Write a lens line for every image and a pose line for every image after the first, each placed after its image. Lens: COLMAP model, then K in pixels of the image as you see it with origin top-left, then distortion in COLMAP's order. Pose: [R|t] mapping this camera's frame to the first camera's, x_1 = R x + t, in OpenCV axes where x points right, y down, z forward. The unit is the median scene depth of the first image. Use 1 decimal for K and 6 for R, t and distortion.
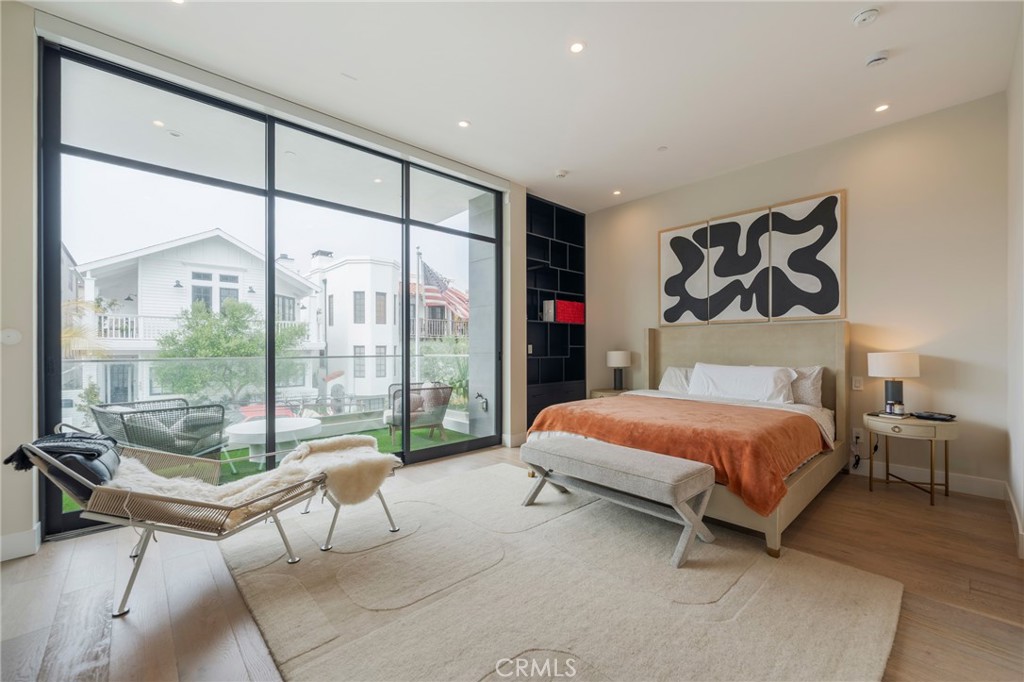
lens RADIAL K [[417.5, 0, 512.1], [0, 417.5, 346.9], [0, 0, 1]] dist [-0.003494, -0.000303]
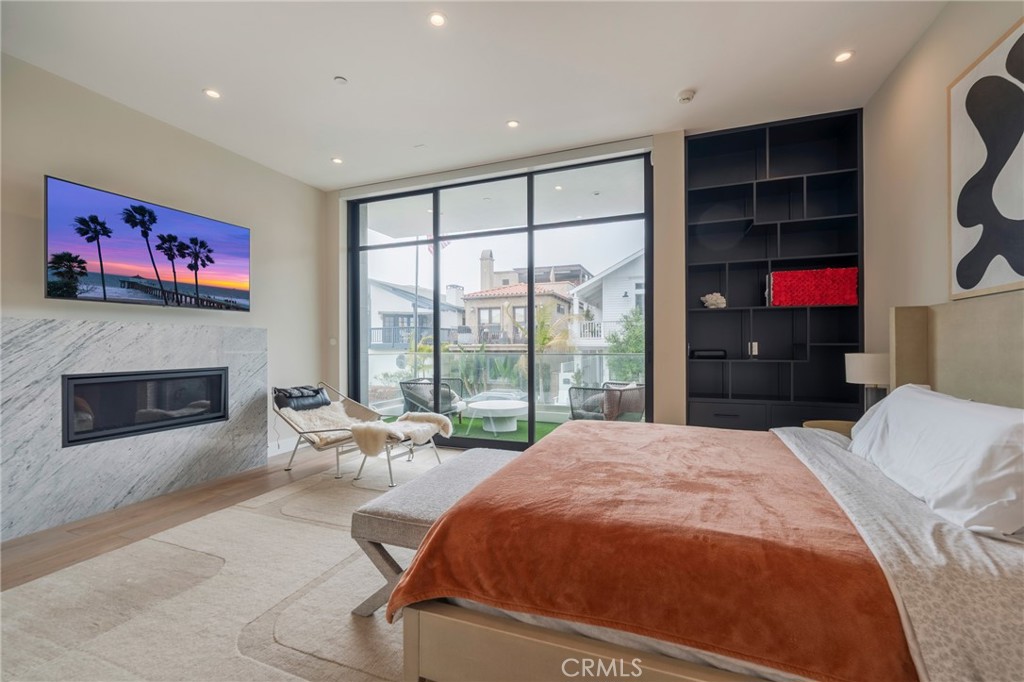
lens RADIAL K [[417.5, 0, 516.7], [0, 417.5, 342.3], [0, 0, 1]] dist [-0.003494, -0.000303]
pose [[0.441809, -0.004179, -0.897099, 0.548392], [0.002757, 0.999991, -0.003301, -0.003926], [0.897105, -0.001015, 0.441817, 0.394624]]
